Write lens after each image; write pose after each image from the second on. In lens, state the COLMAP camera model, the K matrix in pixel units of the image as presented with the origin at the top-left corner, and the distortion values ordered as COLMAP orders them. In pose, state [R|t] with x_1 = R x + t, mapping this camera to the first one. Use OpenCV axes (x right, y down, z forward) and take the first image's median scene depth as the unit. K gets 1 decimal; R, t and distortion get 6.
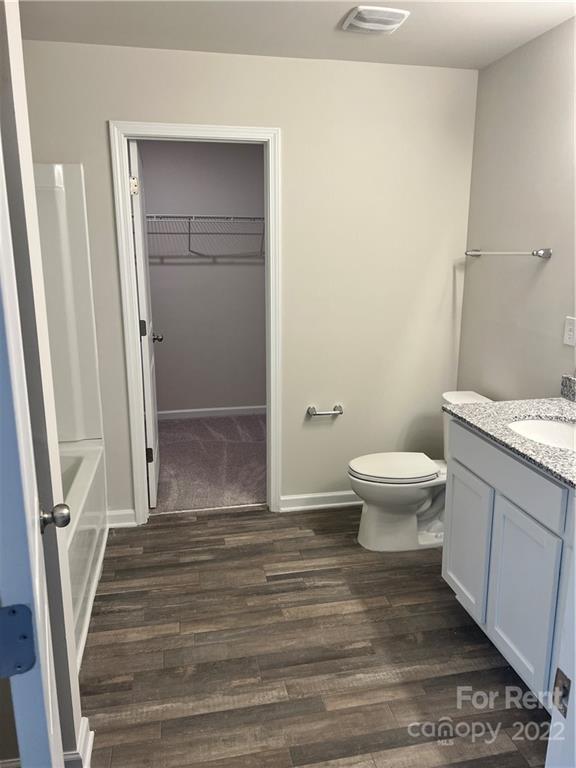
lens RADIAL K [[580.4, 0, 289.7], [0, 580.4, 382.4], [0, 0, 1]] dist [0.043221, -0.053585]
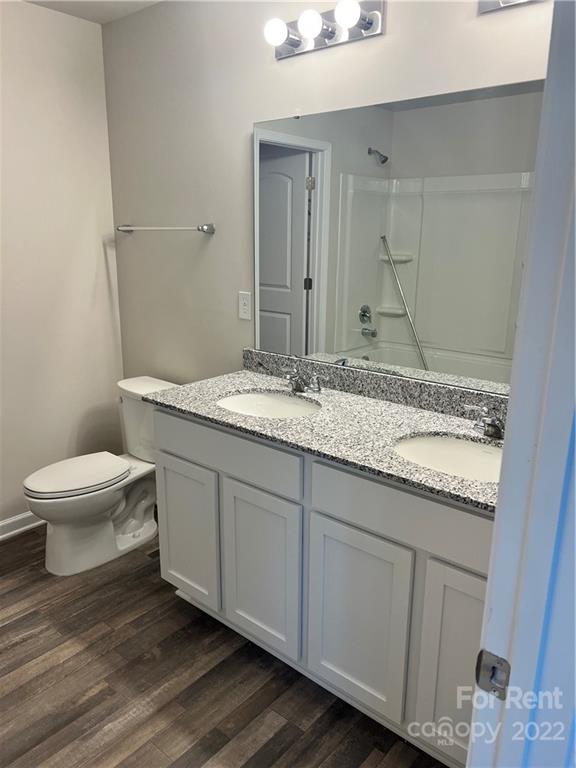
lens RADIAL K [[580.4, 0, 289.7], [0, 580.4, 382.4], [0, 0, 1]] dist [0.043221, -0.053585]
pose [[0.785469, -0.144820, 0.601719, -0.101659], [0.127044, 0.989262, 0.072253, -0.017296], [-0.605721, 0.019692, 0.795433, 0.143698]]
